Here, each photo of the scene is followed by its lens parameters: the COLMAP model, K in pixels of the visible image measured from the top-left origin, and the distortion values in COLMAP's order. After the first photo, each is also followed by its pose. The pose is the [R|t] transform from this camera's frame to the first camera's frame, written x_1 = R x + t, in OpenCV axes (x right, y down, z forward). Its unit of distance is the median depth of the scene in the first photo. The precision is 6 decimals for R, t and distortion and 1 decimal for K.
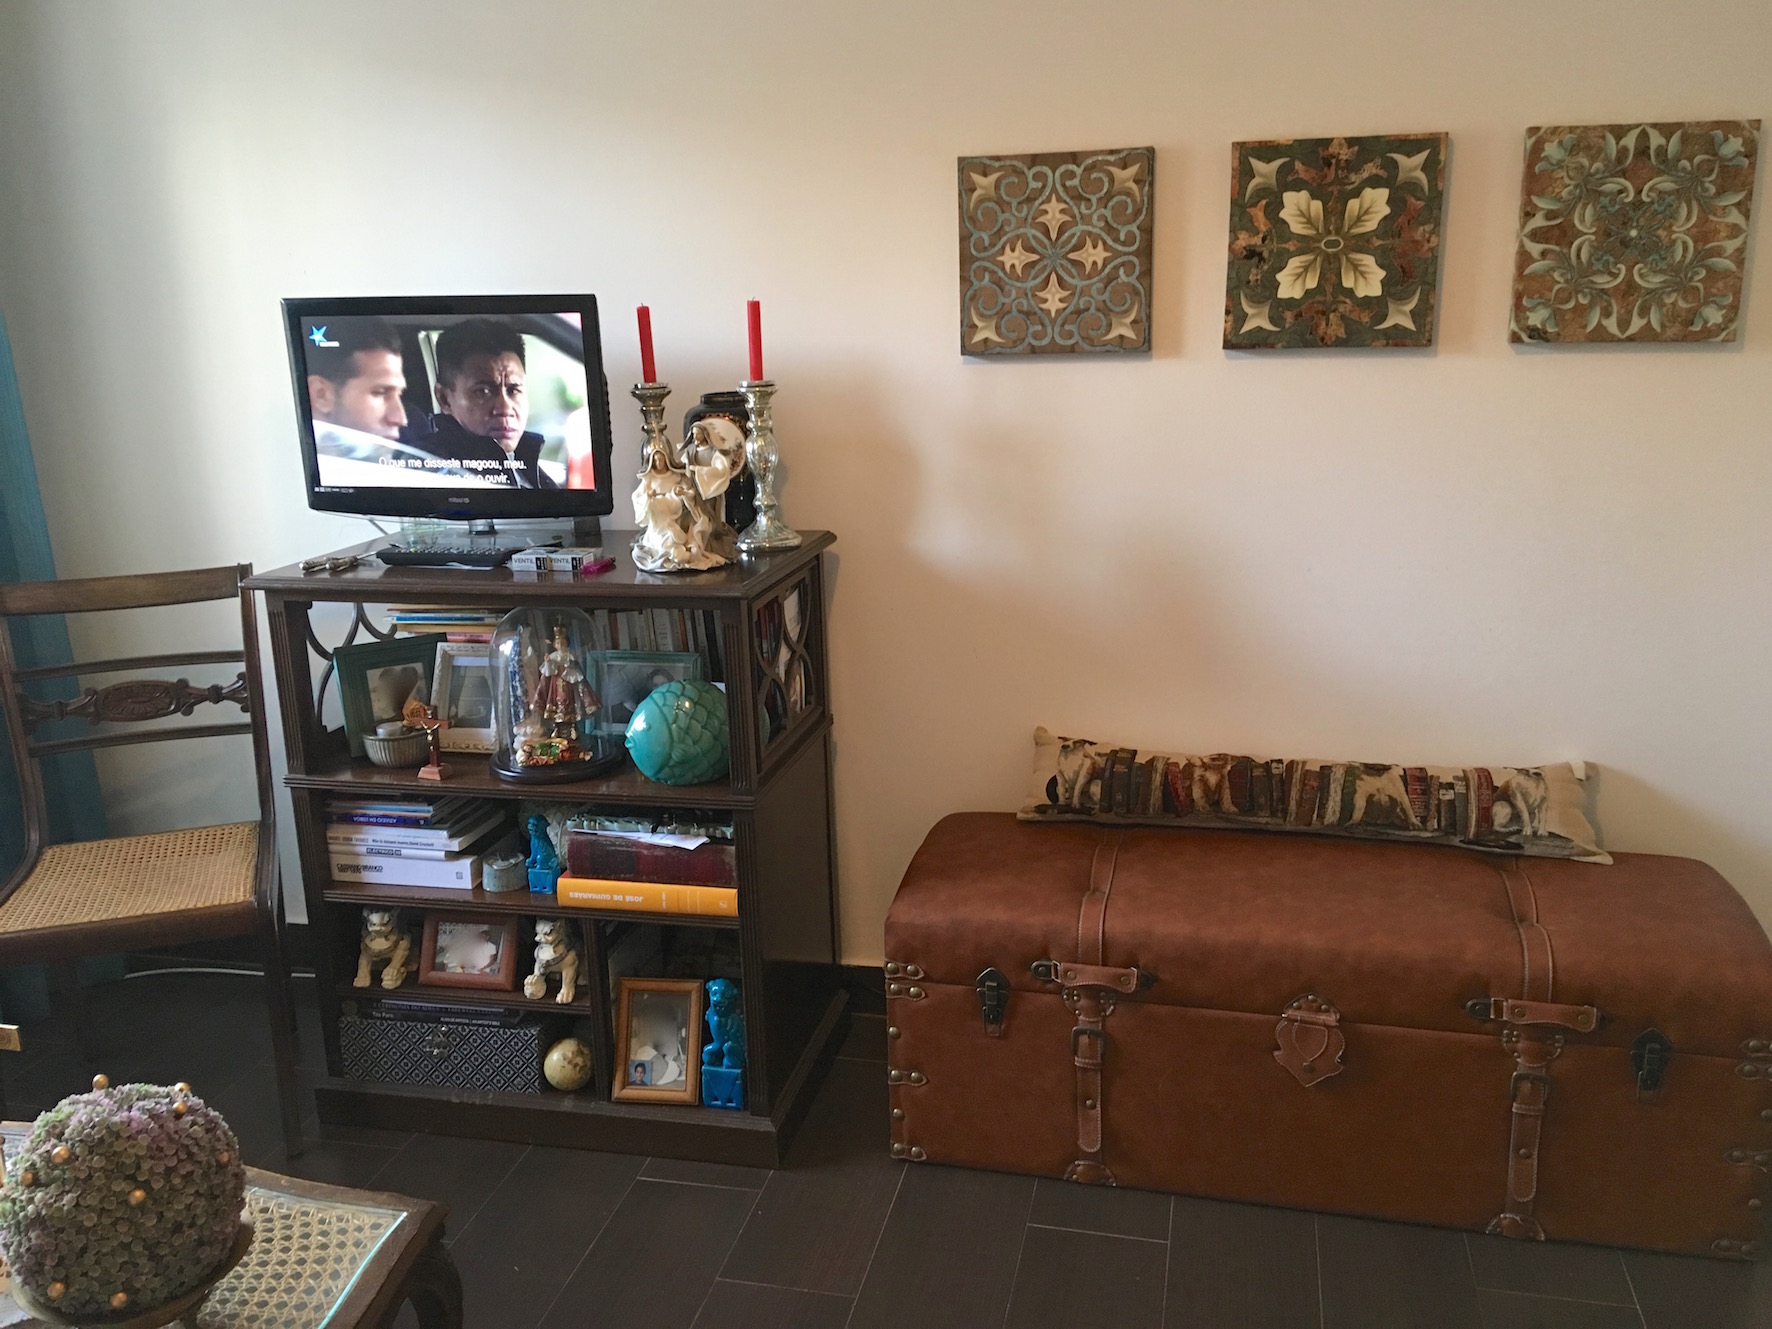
lens RADIAL K [[1492.1, 0, 884.1], [0, 1492.1, 666.5], [0, 0, 1]] dist [0.119205, -0.186829]
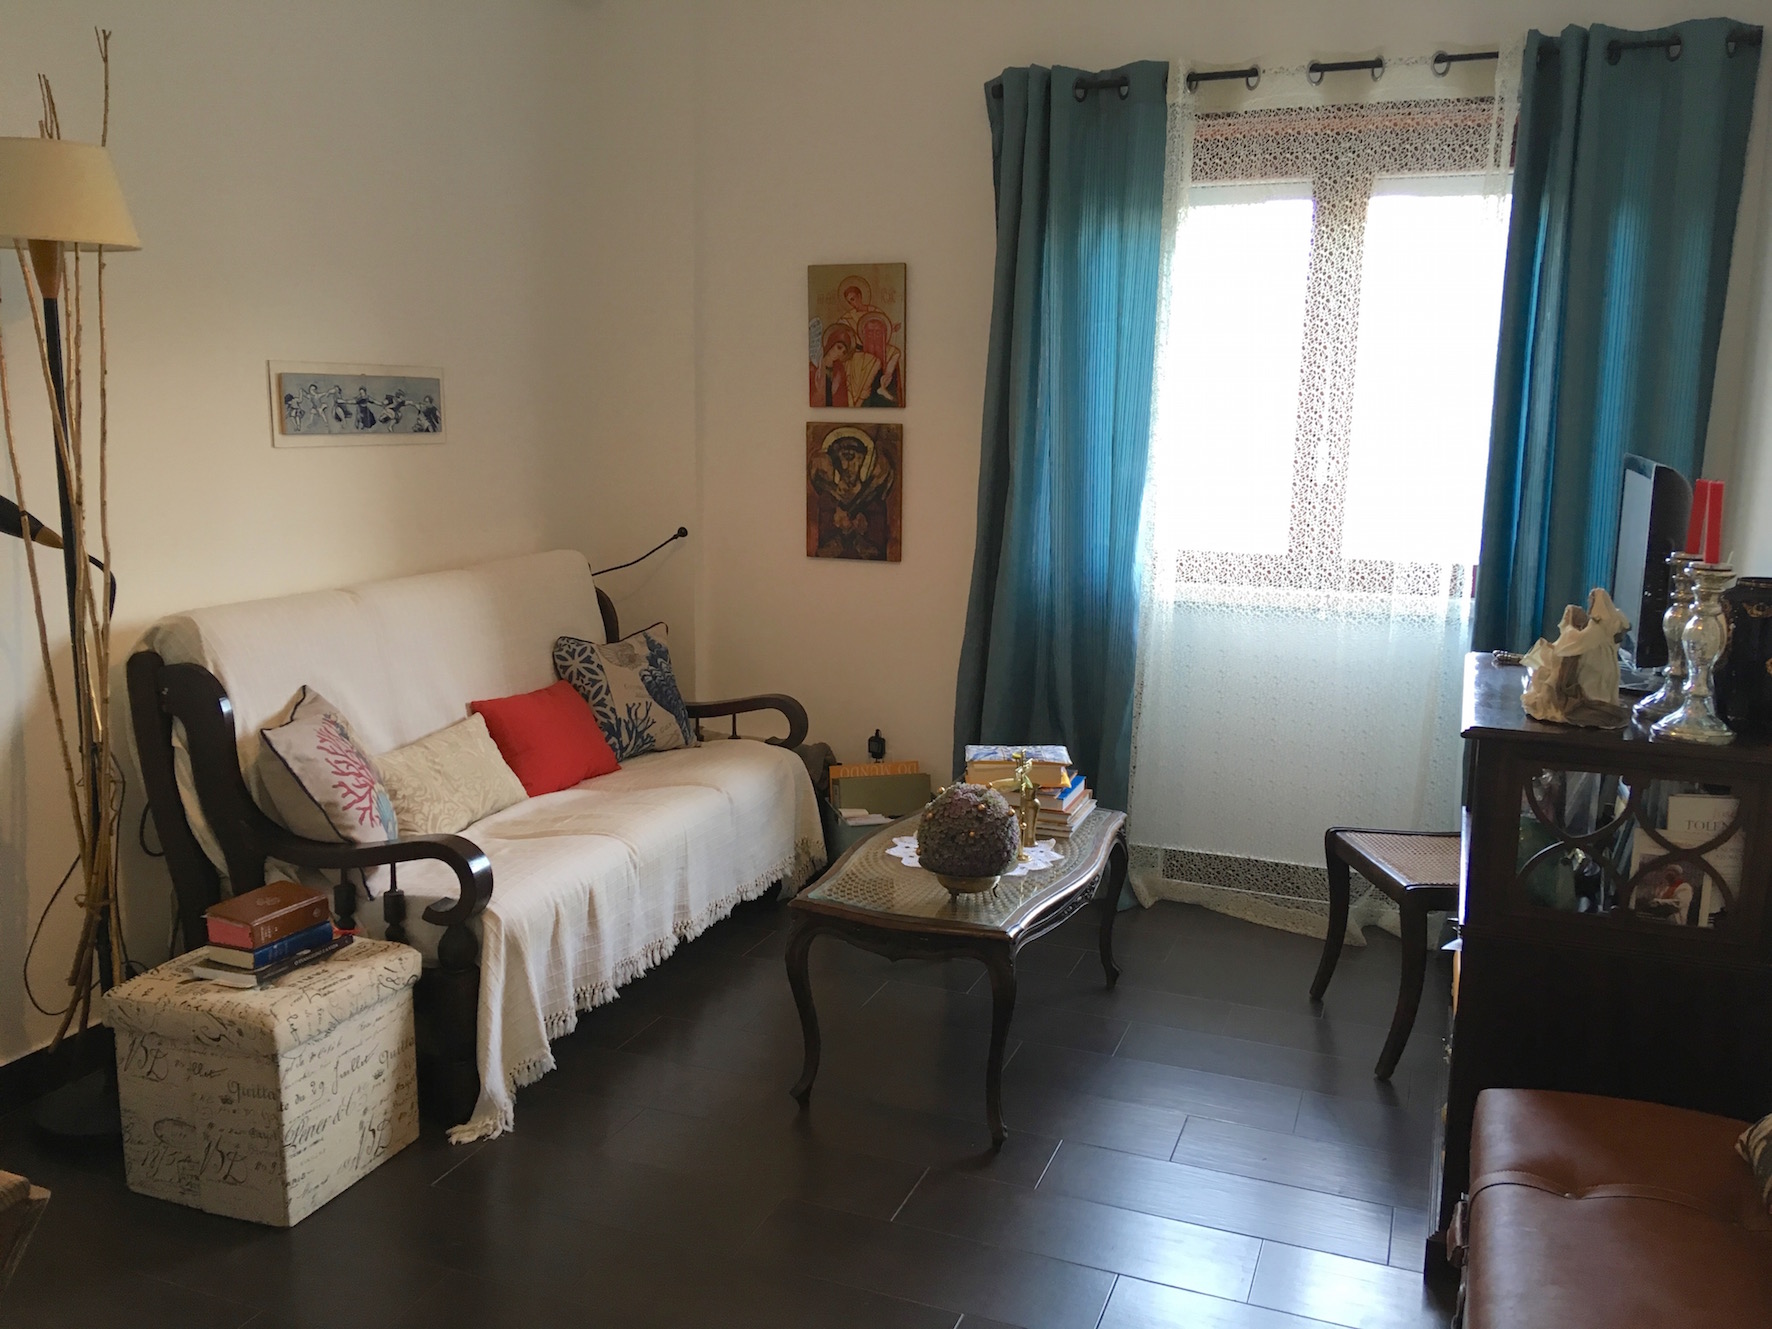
lens RADIAL K [[1492.1, 0, 878.5], [0, 1492.1, 660.7], [0, 0, 1]] dist [0.119205, -0.186829]
pose [[-0.138632, 0.197205, -0.970511, 0.919273], [-0.260142, 0.938309, 0.227821, -0.212739], [0.955566, 0.284054, -0.078778, 0.586781]]
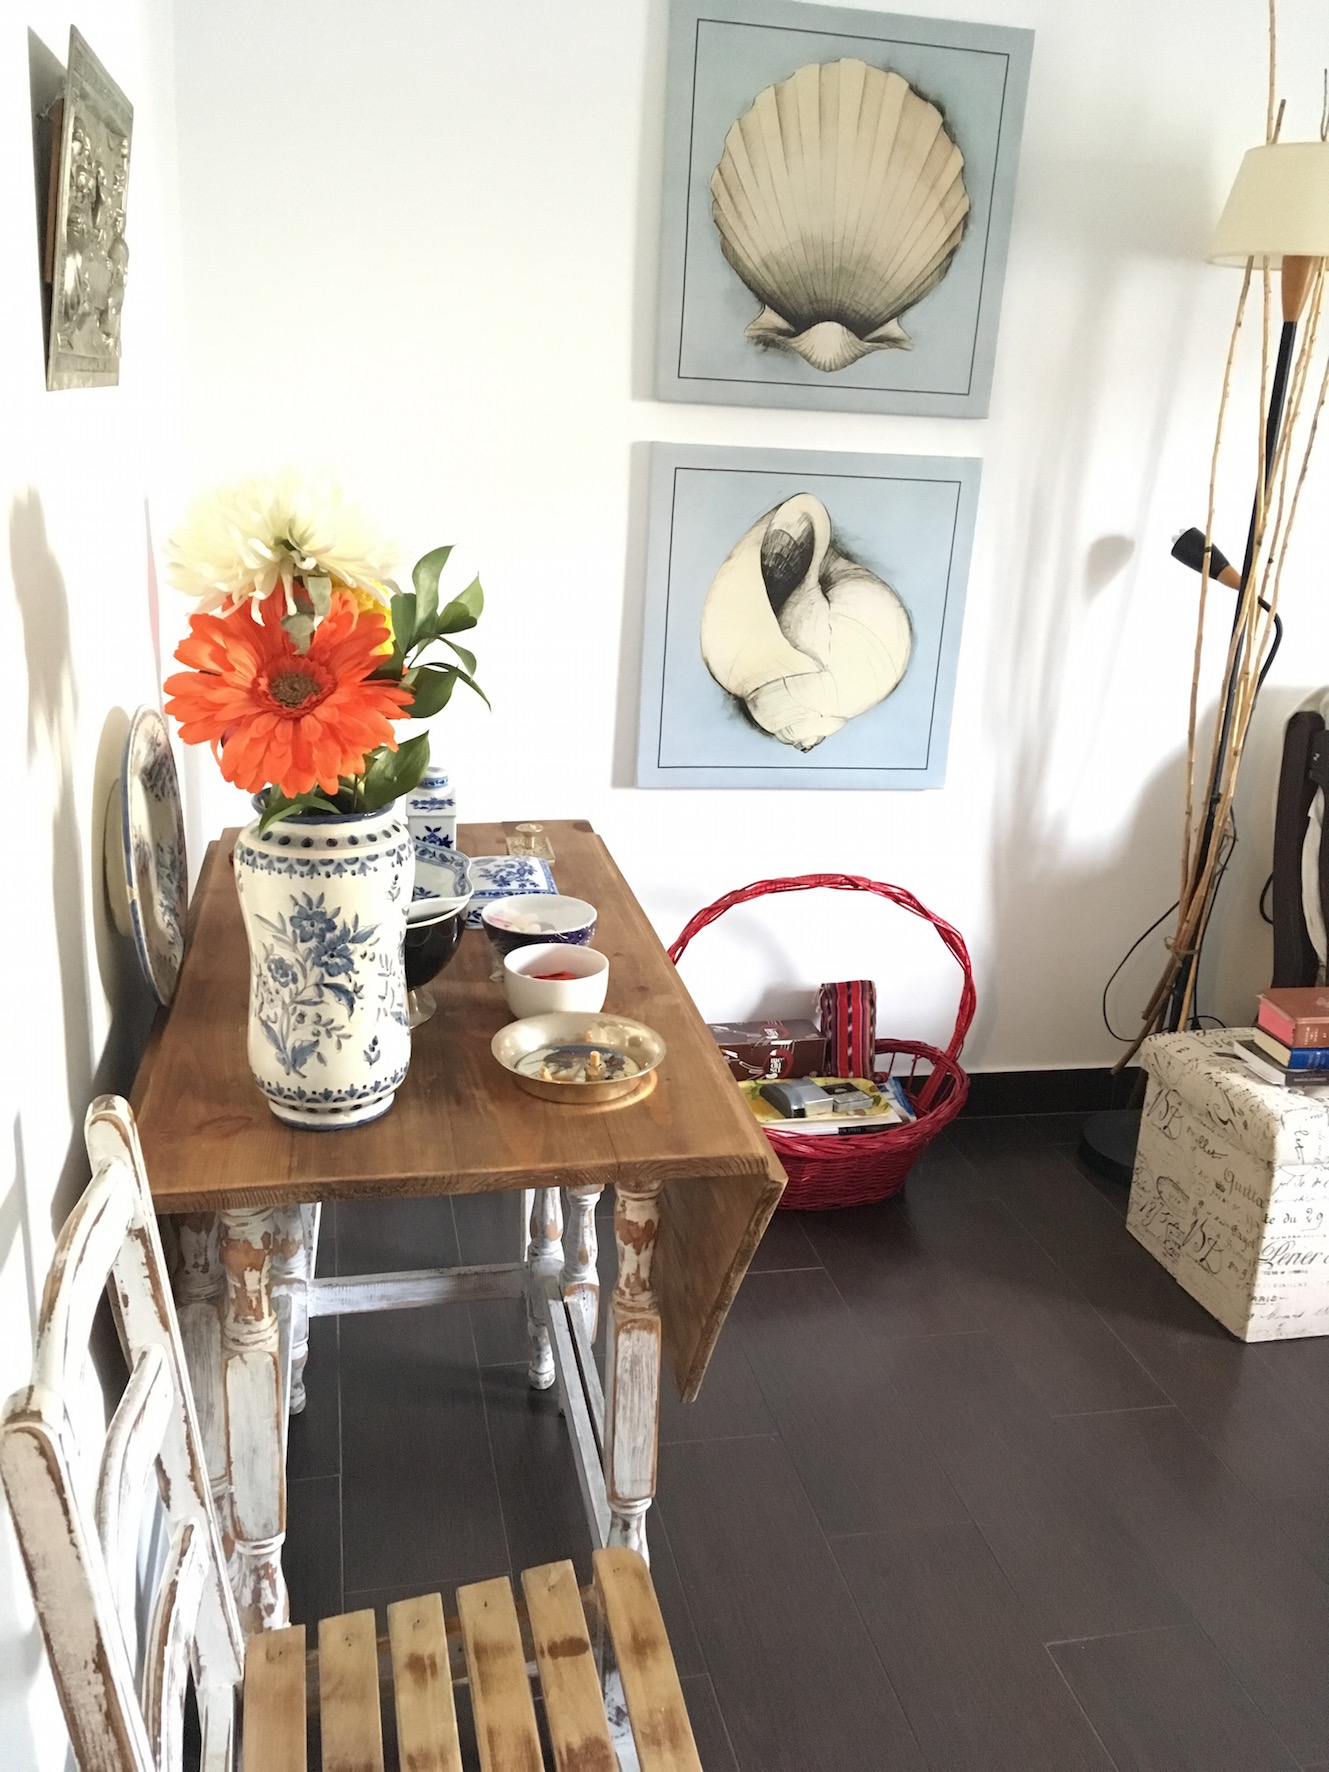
lens RADIAL K [[1492.1, 0, 652.6], [0, 1492.1, 879.7], [0, 0, 1]] dist [0.119205, -0.186829]
pose [[-0.900644, 0.115304, -0.418982, 0.748390], [-0.132082, 0.845907, 0.516716, -0.208745], [0.414000, 0.520716, -0.746632, 0.647583]]
